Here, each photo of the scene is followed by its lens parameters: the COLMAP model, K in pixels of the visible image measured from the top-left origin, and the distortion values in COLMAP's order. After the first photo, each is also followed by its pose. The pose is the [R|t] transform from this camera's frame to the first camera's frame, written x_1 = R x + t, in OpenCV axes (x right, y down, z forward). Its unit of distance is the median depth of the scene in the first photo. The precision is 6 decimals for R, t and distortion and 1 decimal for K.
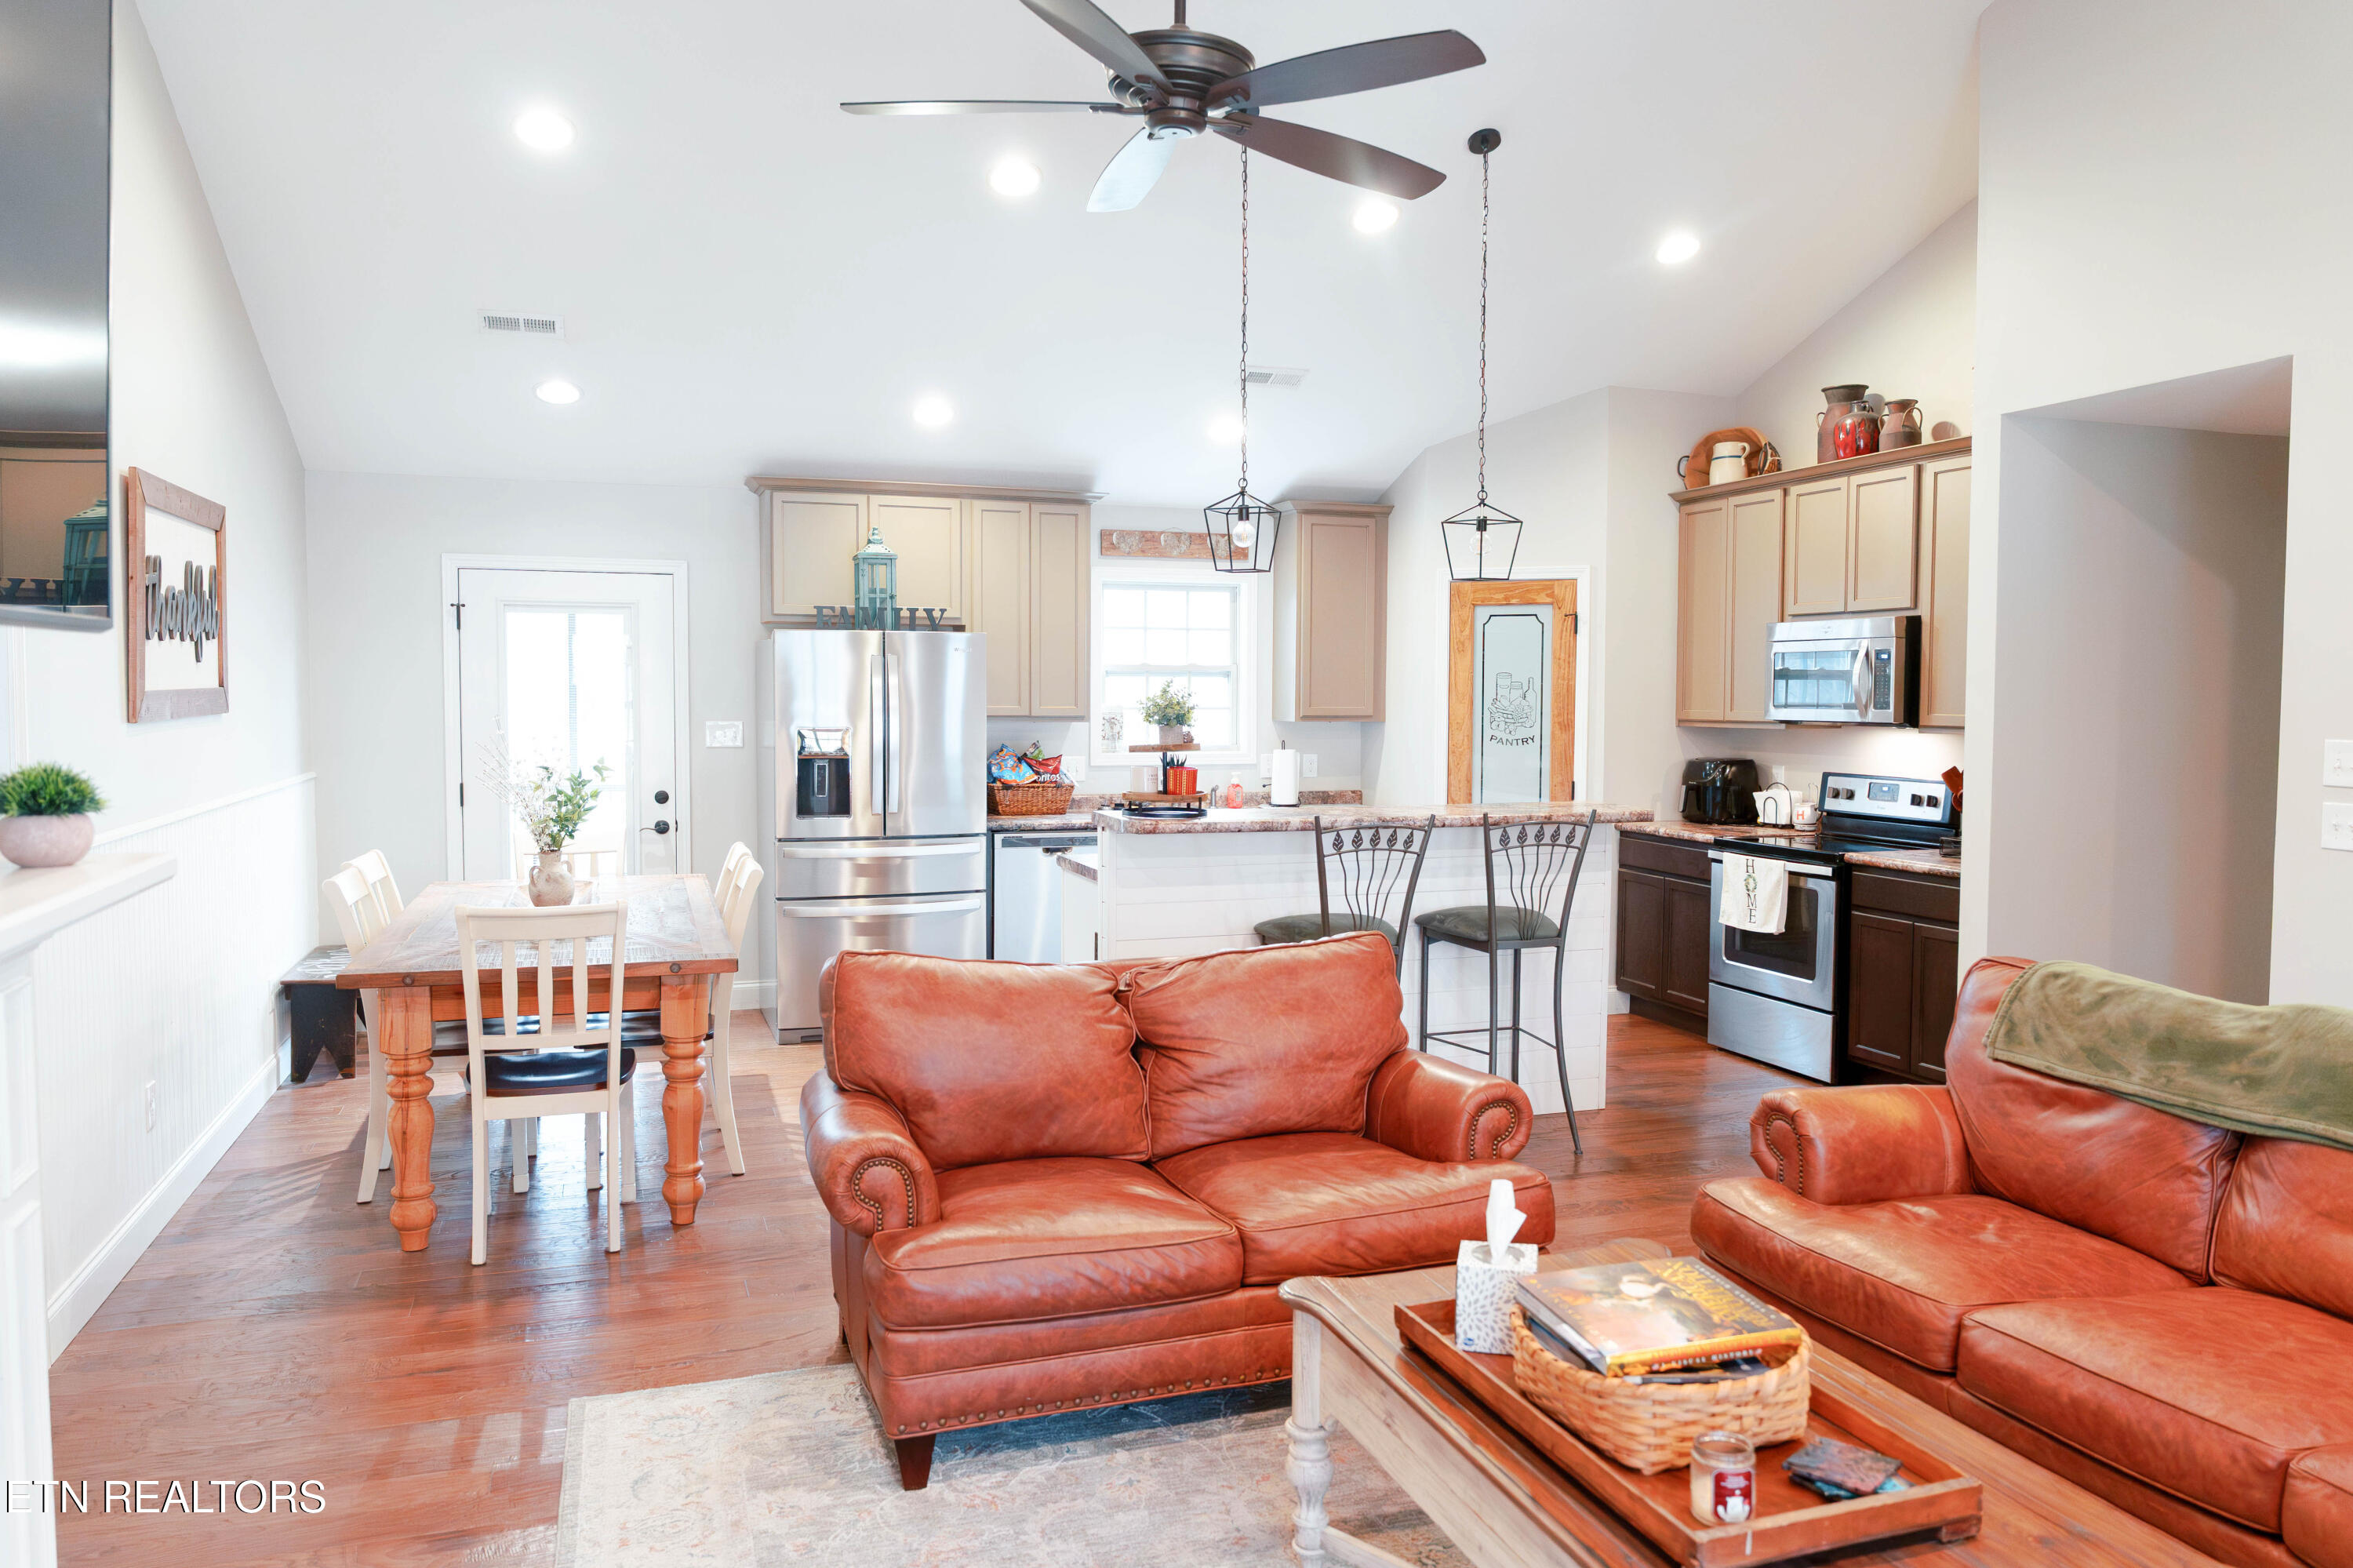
lens RADIAL K [[1623.6, 0, 1179.0], [0, 1623.6, 776.1], [0, 0, 1]] dist [-0.003333, -0.008249]
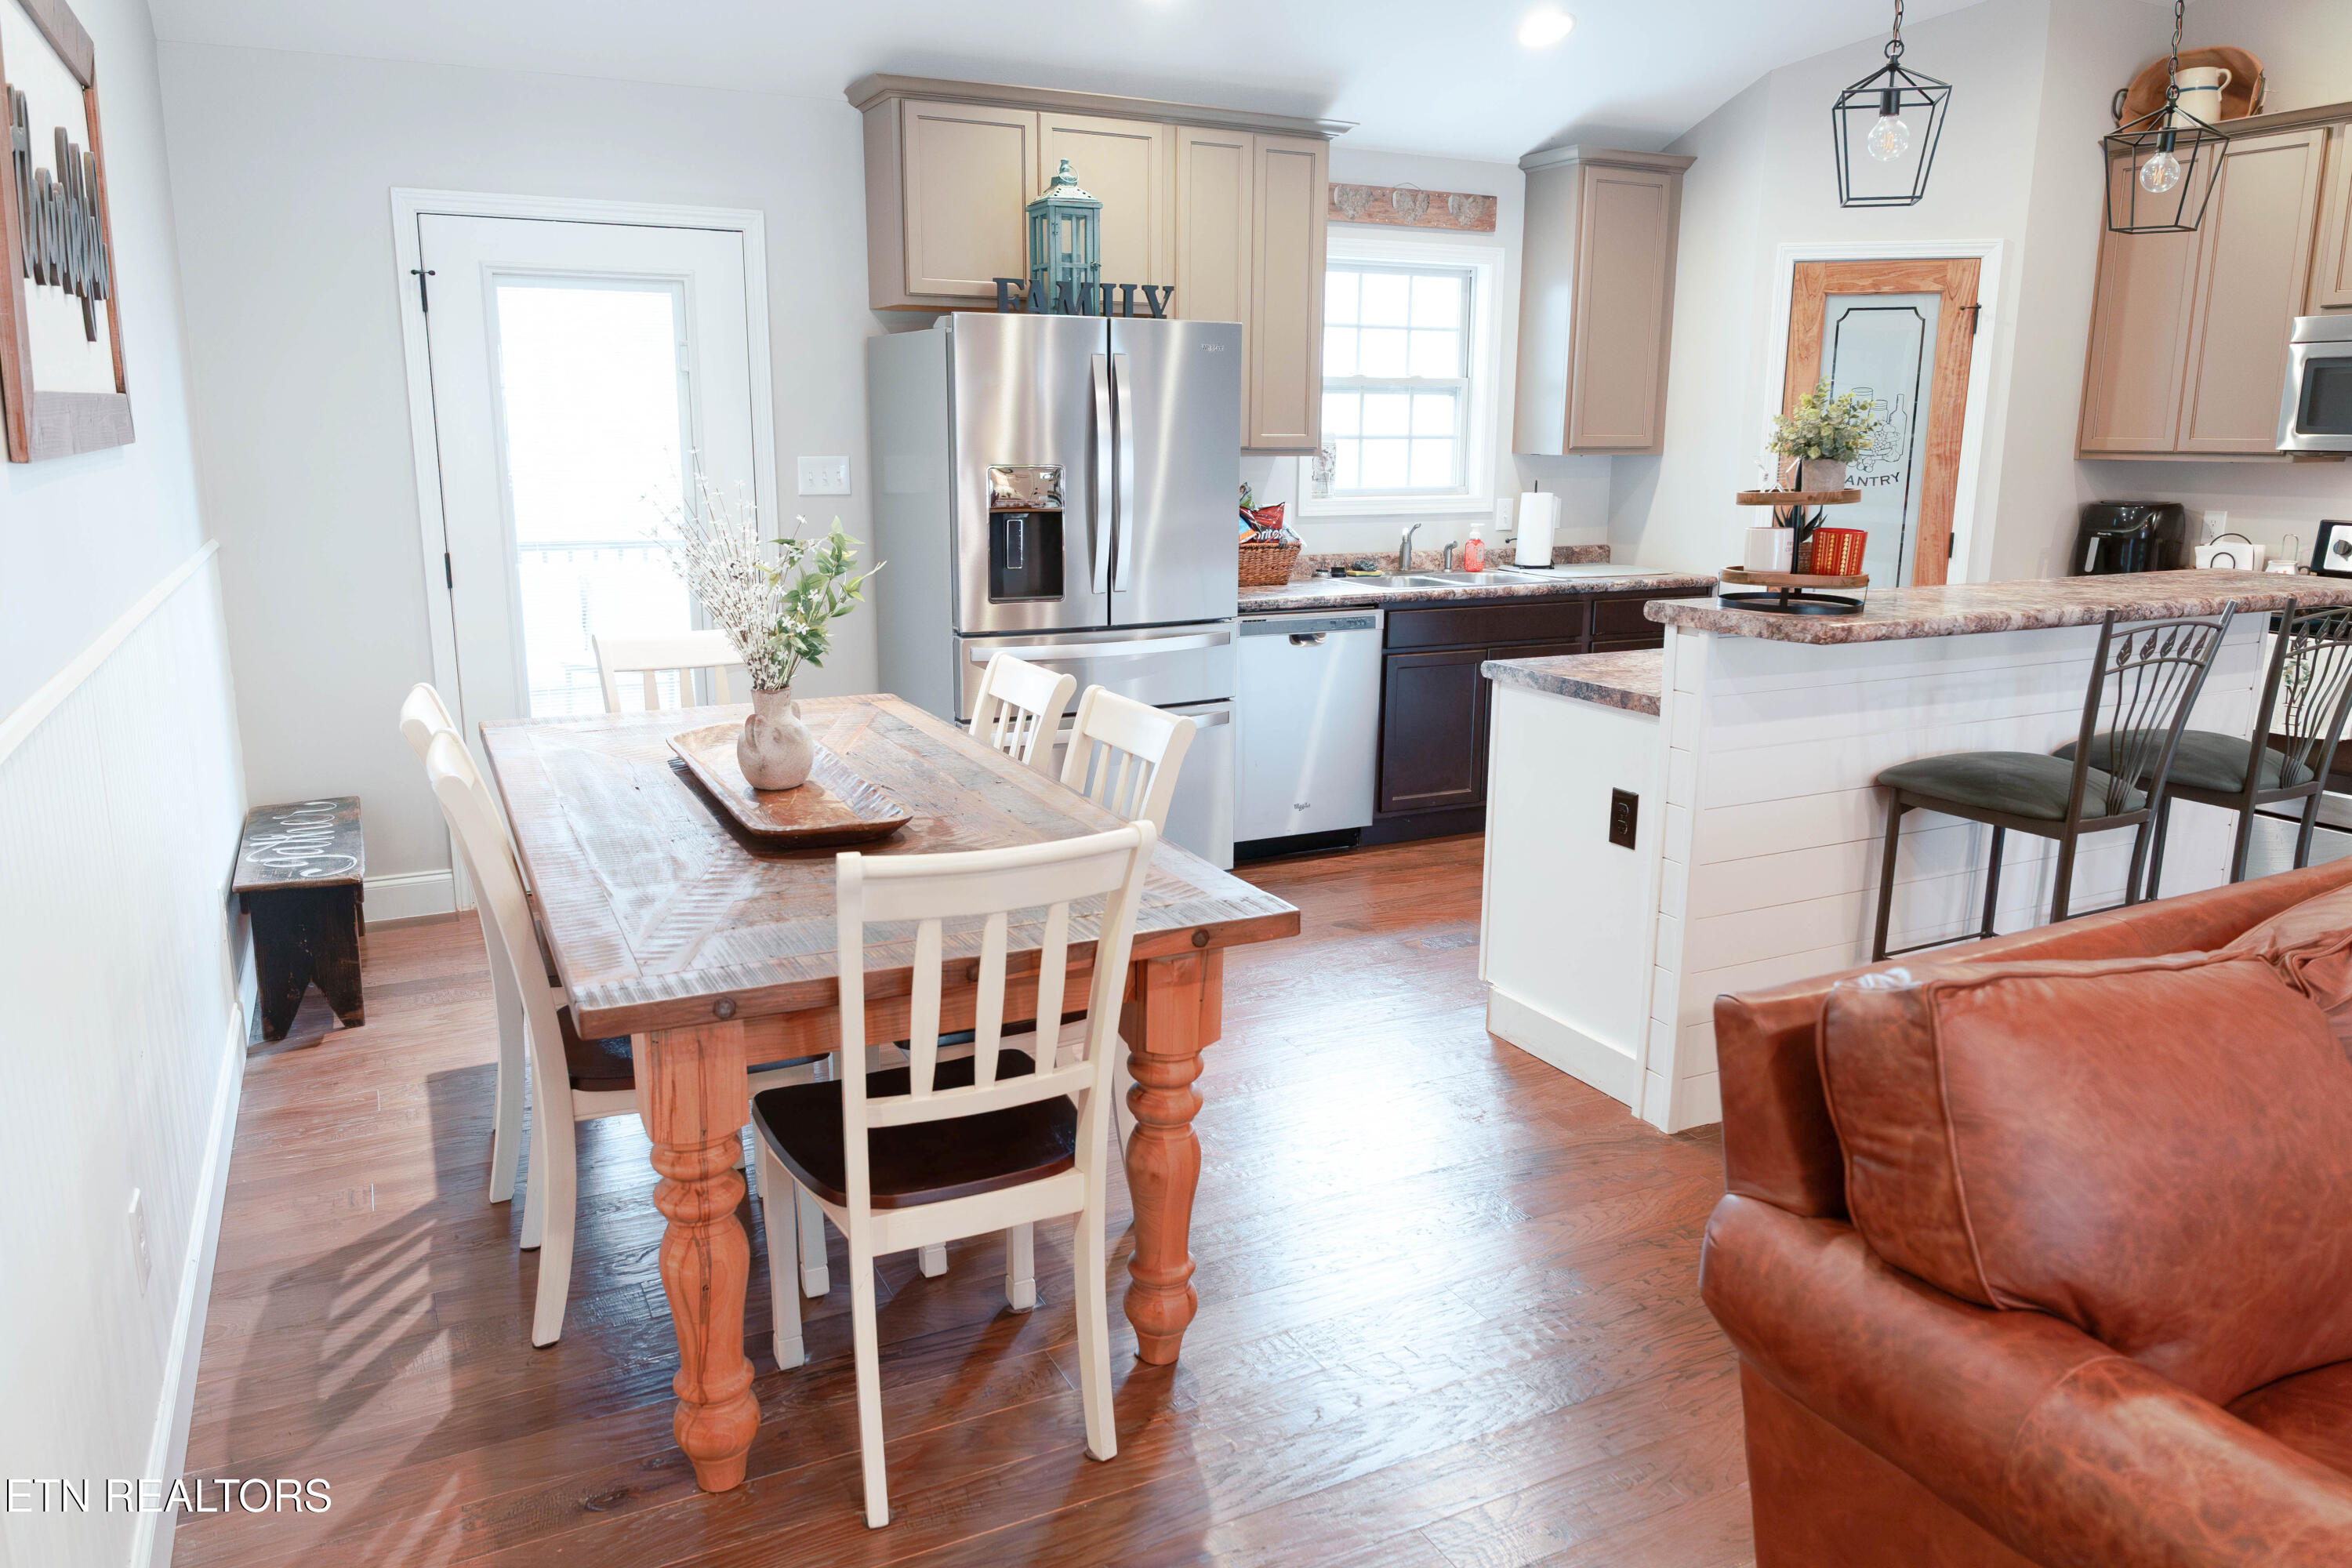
lens RADIAL K [[1593.6, 0, 1171.8], [0, 1593.6, 777.7], [0, 0, 1]] dist [0.002780, -0.013641]
pose [[0.991487, -0.029238, 0.126881, -0.226783], [0.007993, 0.986292, 0.164814, -0.009903], [-0.129960, -0.162397, 0.978130, 0.301336]]
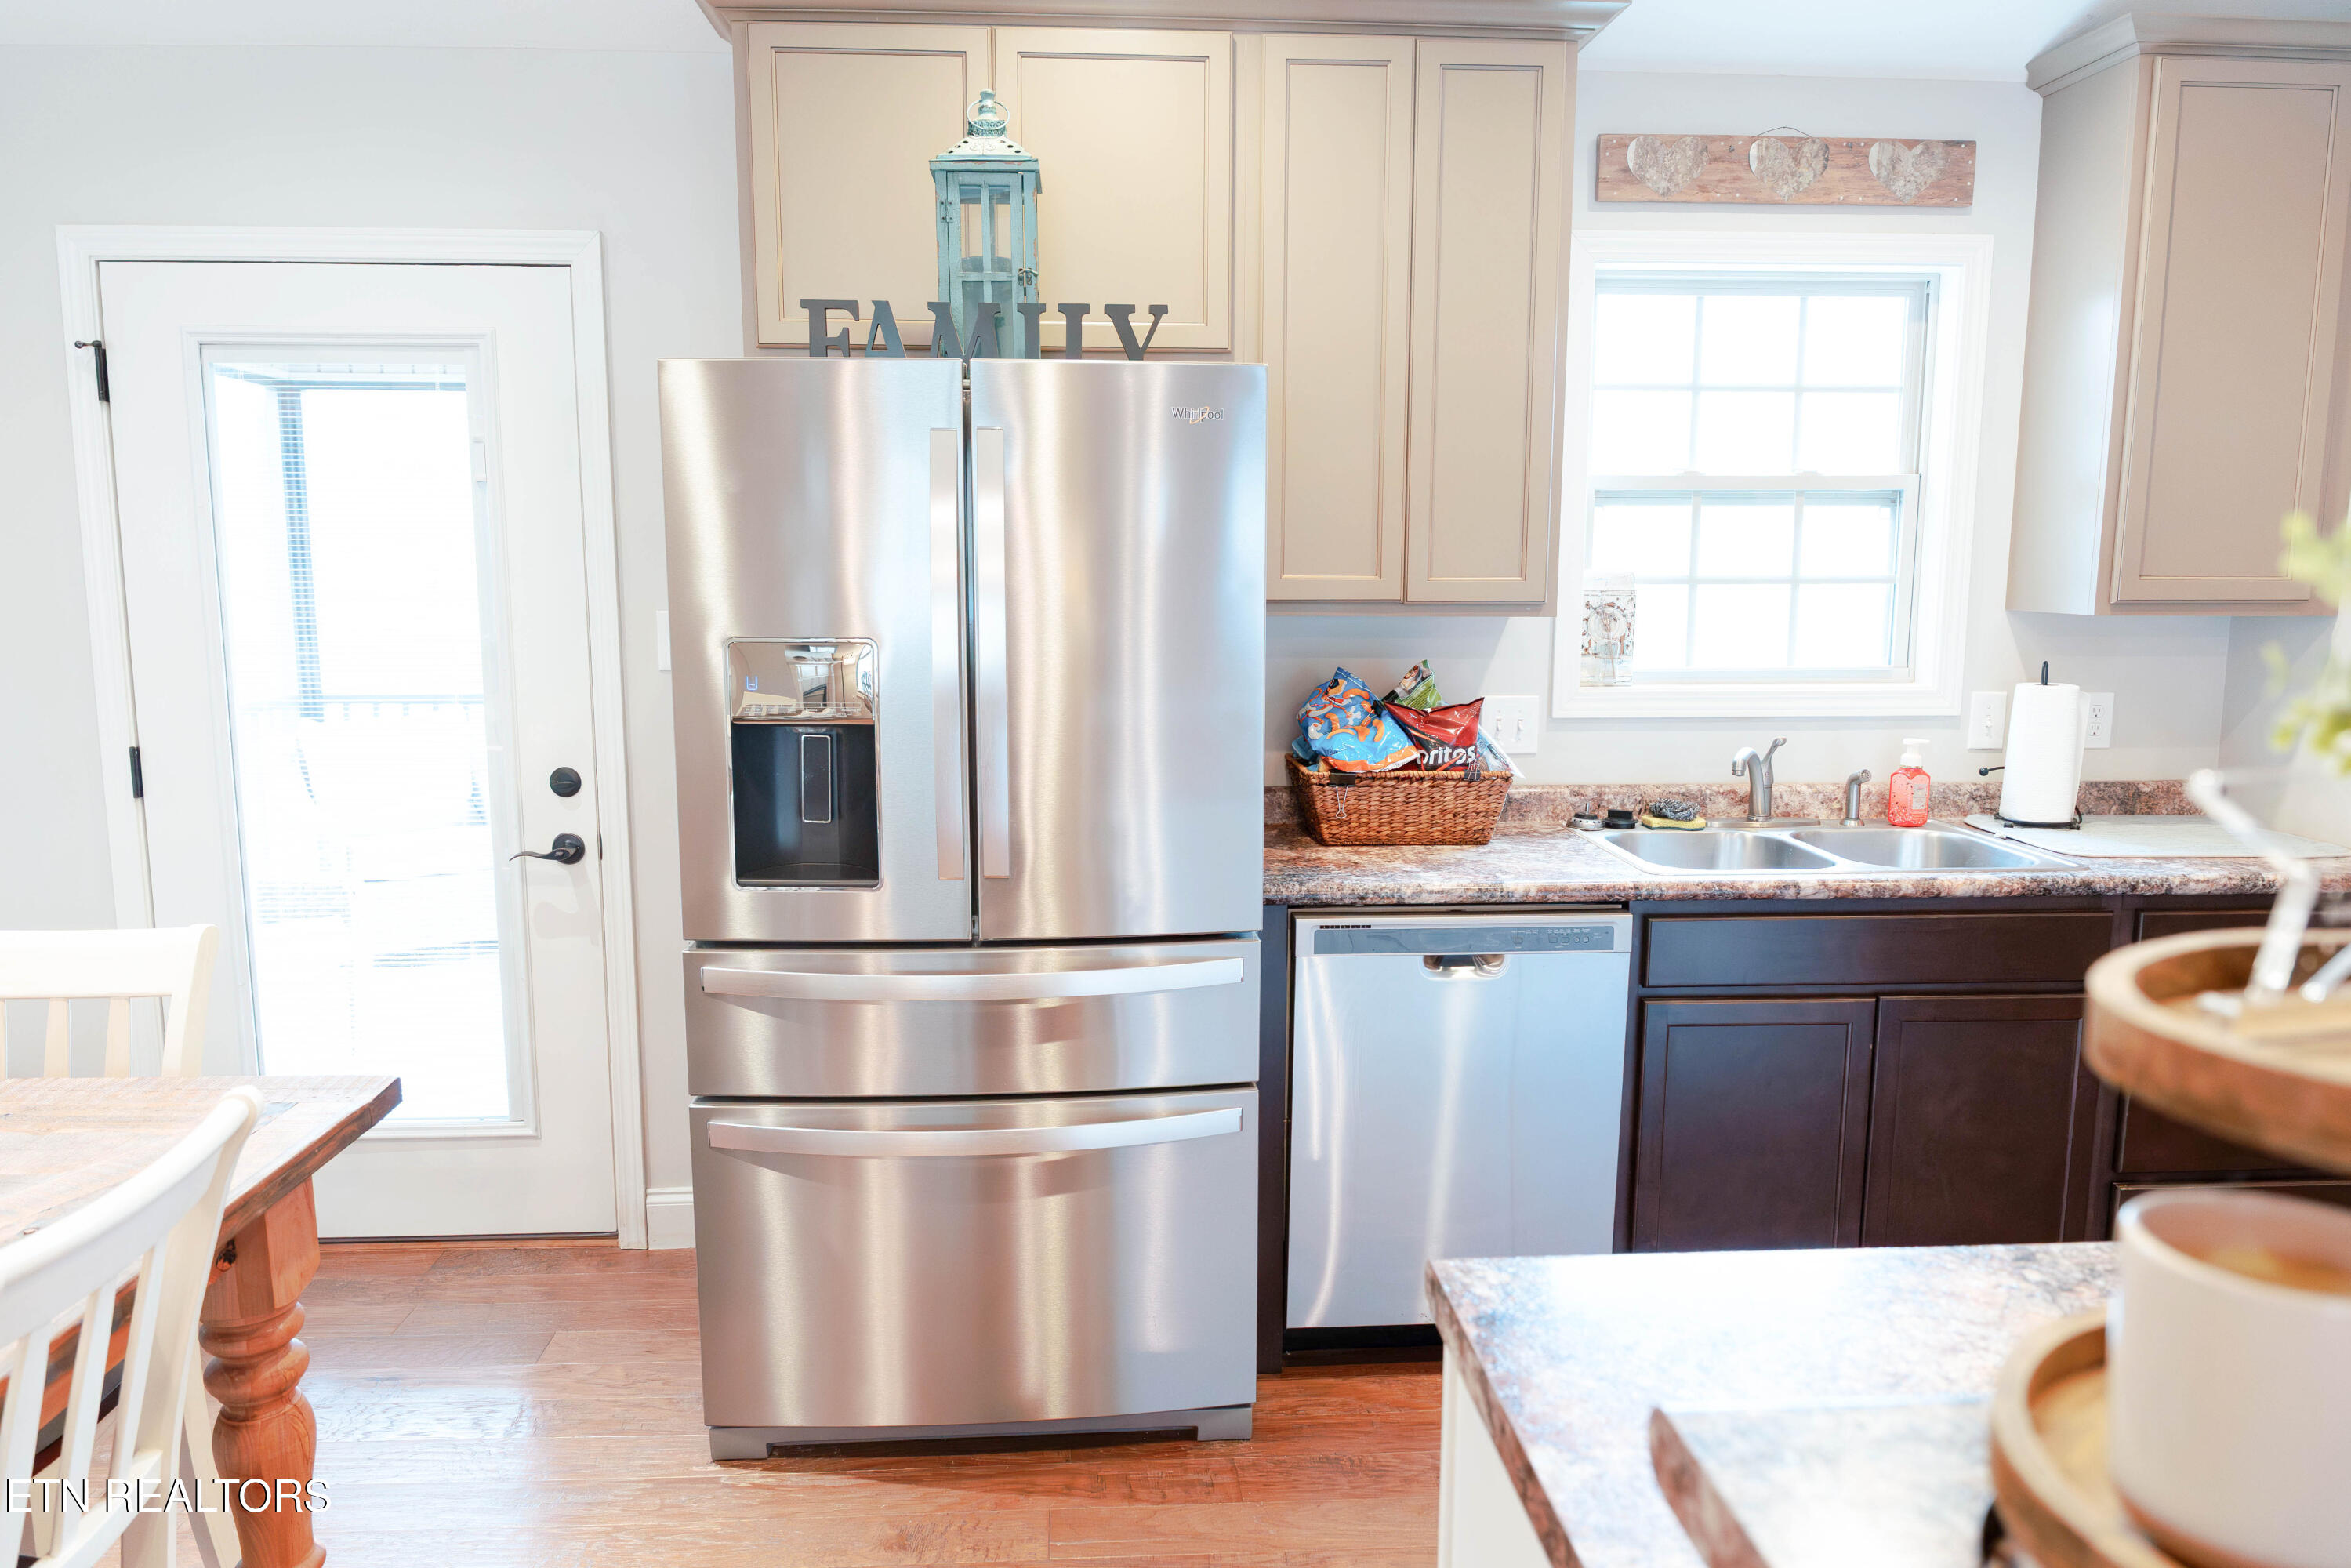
lens RADIAL K [[1593.0, 0, 1172.6], [0, 1593.0, 783.3], [0, 0, 1]] dist [0.002780, -0.013641]
pose [[0.963998, 0.033869, -0.263744, -0.043364], [-0.010242, 0.995849, 0.090448, -0.028255], [0.265712, -0.084490, 0.960343, 0.627121]]
